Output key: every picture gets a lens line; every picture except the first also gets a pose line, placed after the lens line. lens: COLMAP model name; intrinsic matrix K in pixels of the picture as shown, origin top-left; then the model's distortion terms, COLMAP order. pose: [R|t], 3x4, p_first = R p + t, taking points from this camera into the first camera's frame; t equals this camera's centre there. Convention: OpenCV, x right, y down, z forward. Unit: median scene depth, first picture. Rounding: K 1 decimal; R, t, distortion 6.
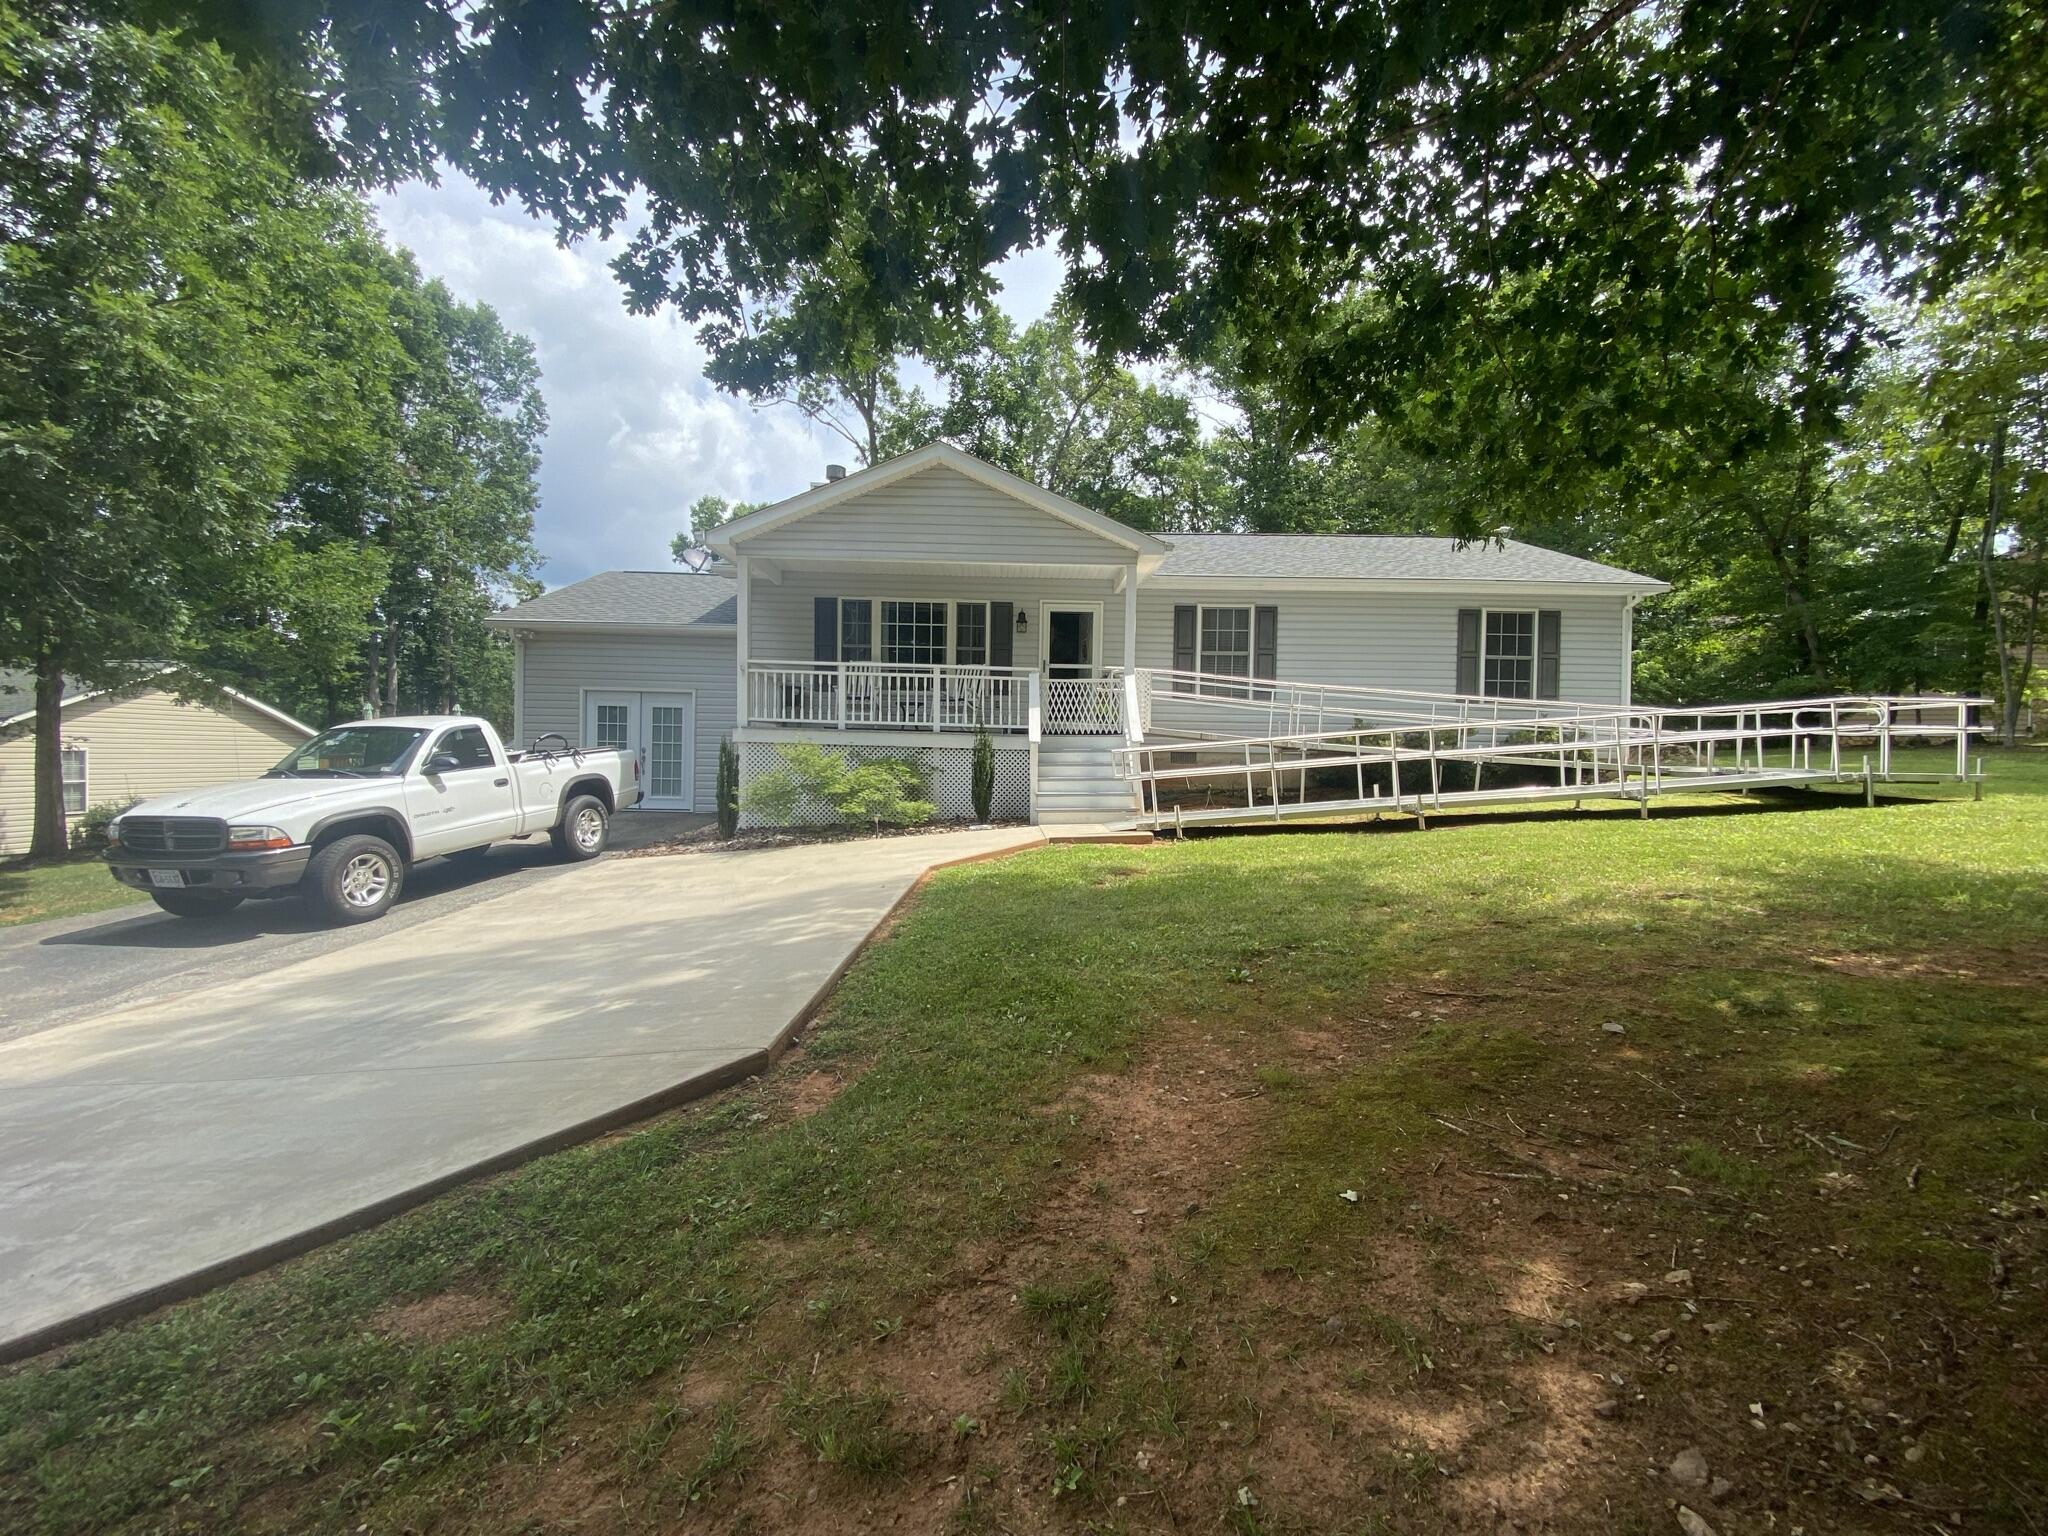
lens RADIAL K [[818.1, 0, 1028.0], [0, 818.1, 773.1], [0, 0, 1]] dist [0.024509, -0.021584]
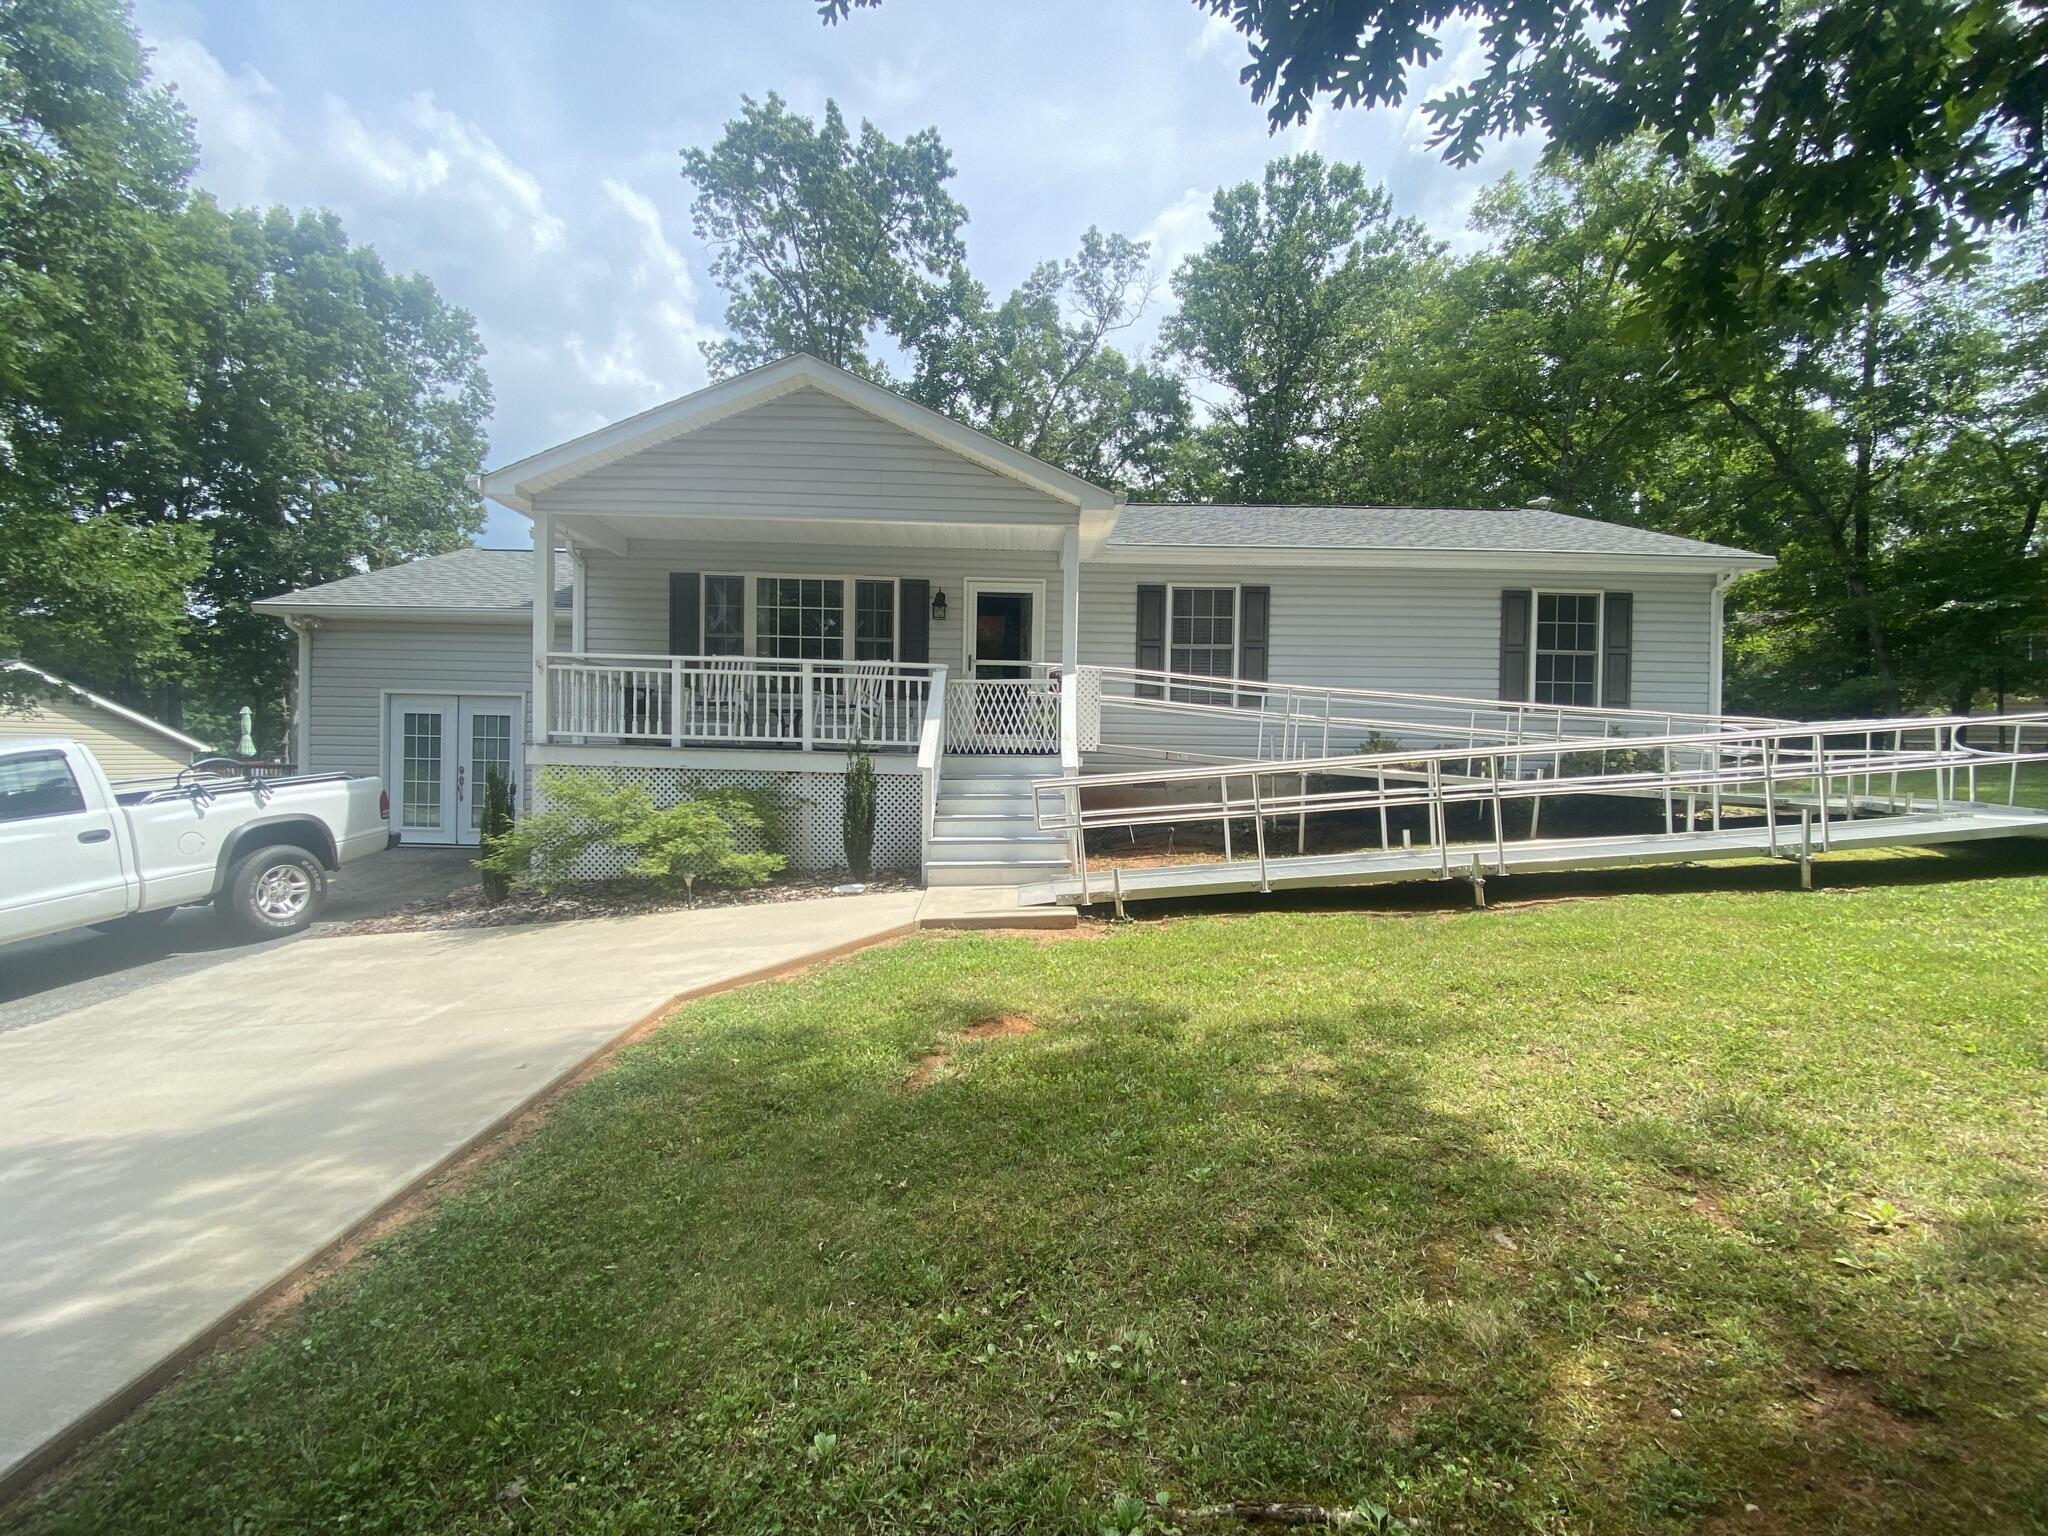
lens RADIAL K [[818.1, 0, 1028.0], [0, 818.1, 773.1], [0, 0, 1]] dist [0.024509, -0.021584]
pose [[0.999999, 0.000867, 0.001274, 0.073813], [-0.000867, 1.000000, -0.000093, -0.025961], [-0.001274, 0.000092, 0.999999, 0.221664]]
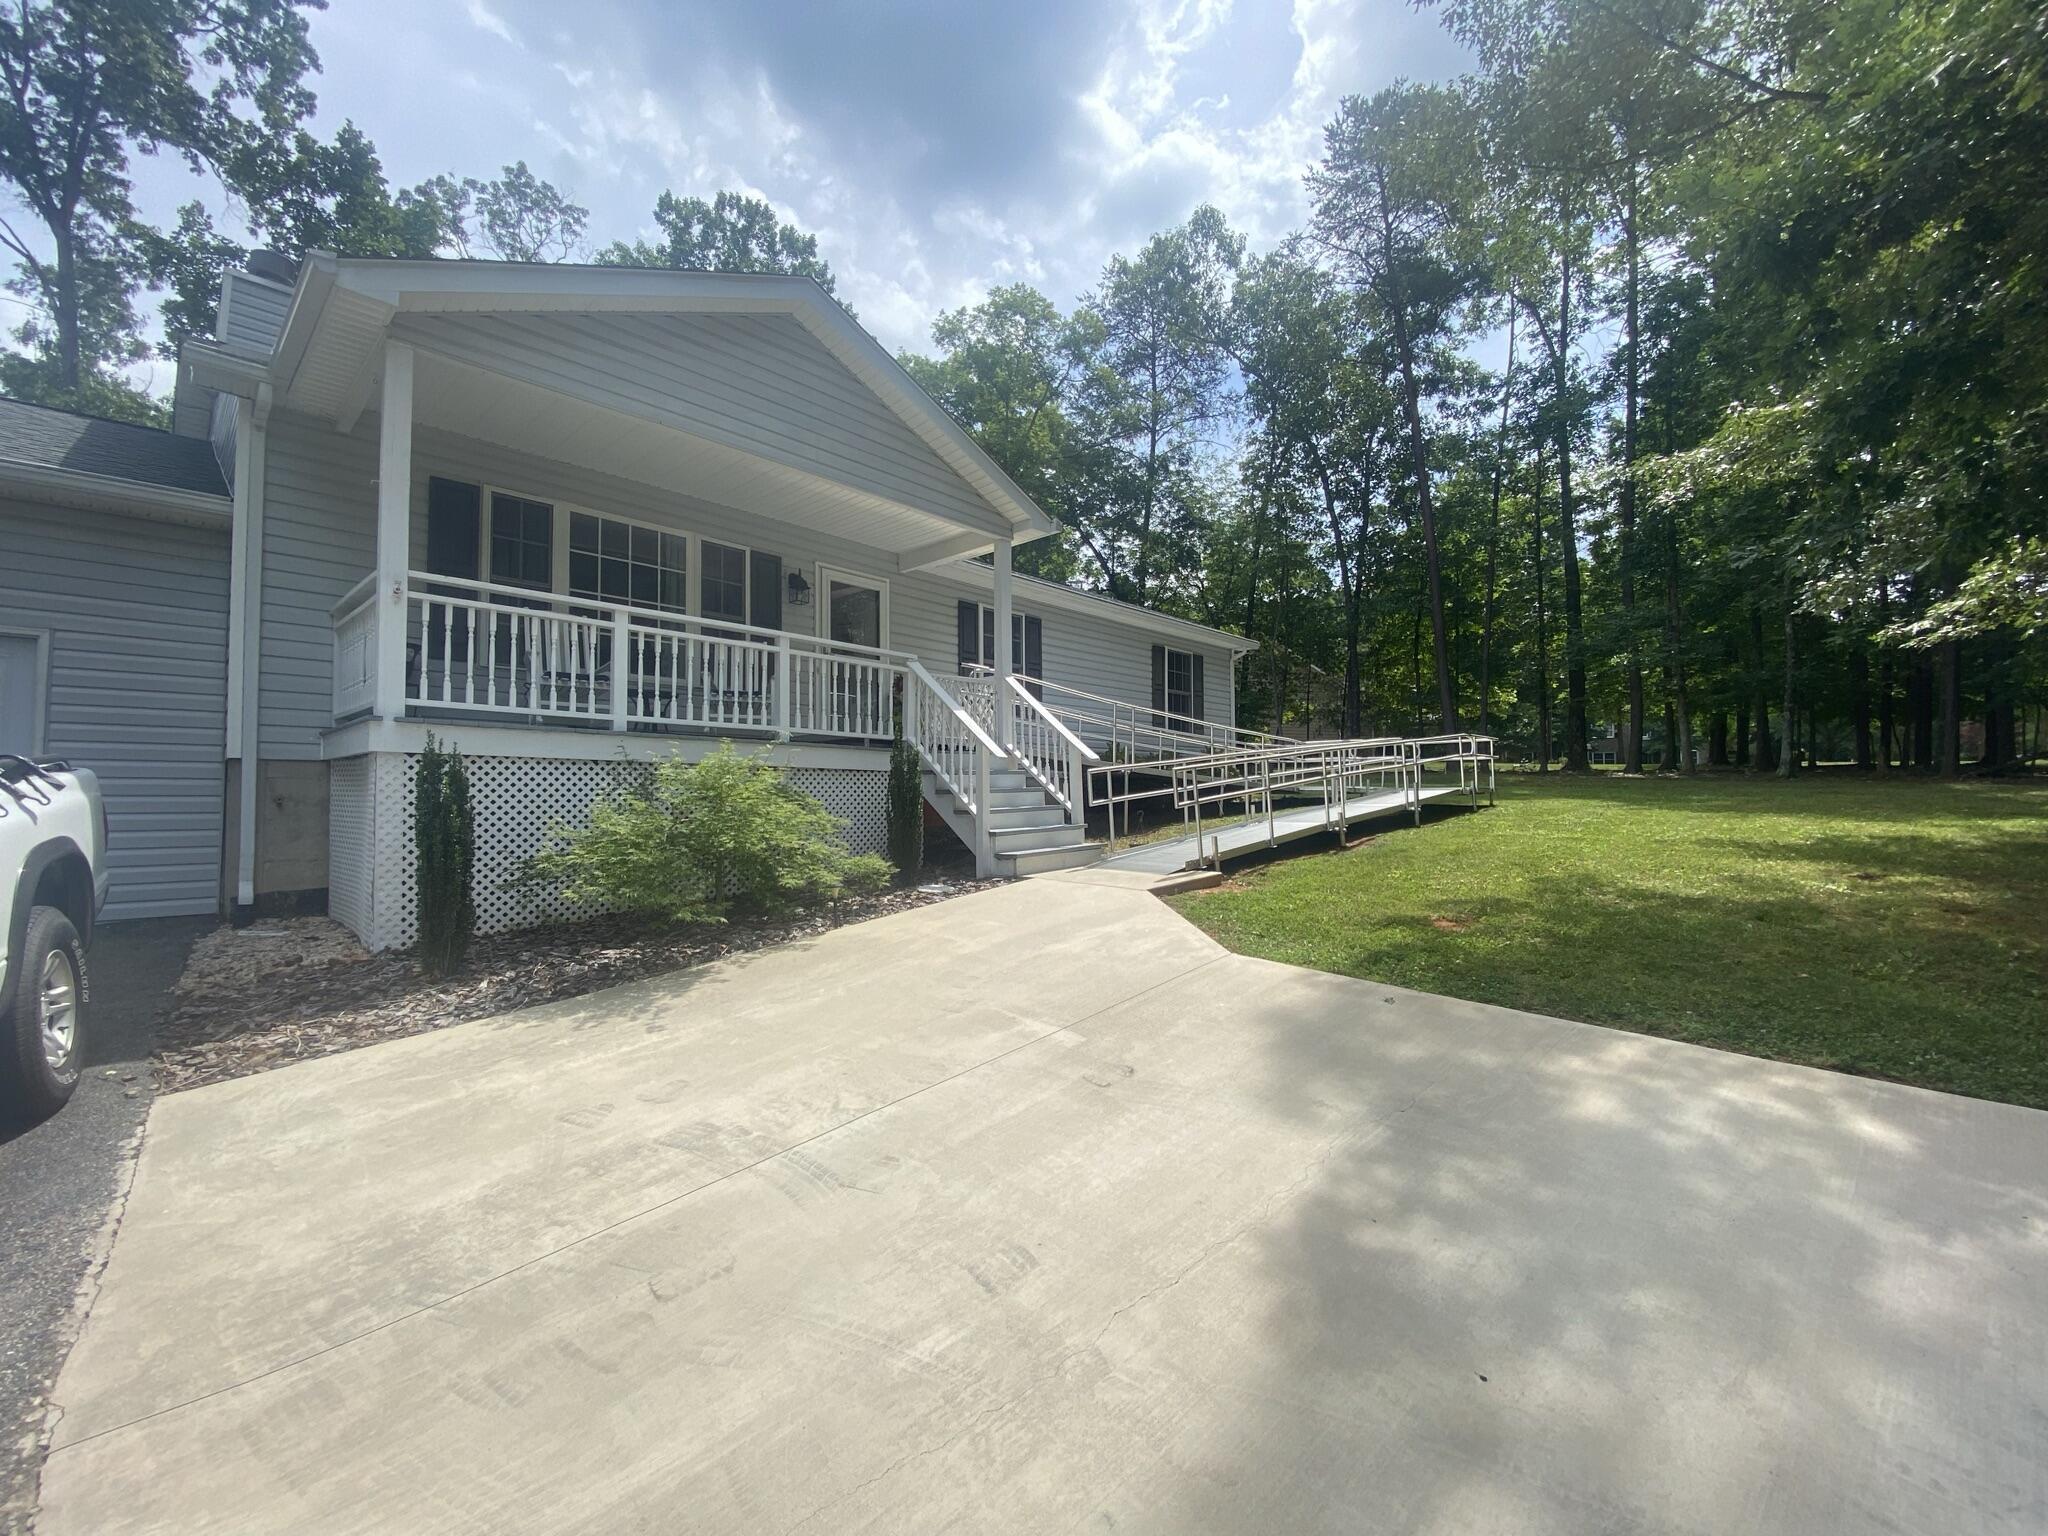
lens RADIAL K [[818.1, 0, 1028.0], [0, 818.1, 773.1], [0, 0, 1]] dist [0.024509, -0.021584]
pose [[0.695748, 0.000167, 0.718285, -0.363069], [0.029873, 0.999128, -0.029168, -0.003110], [-0.717664, 0.041751, 0.695137, 0.377571]]
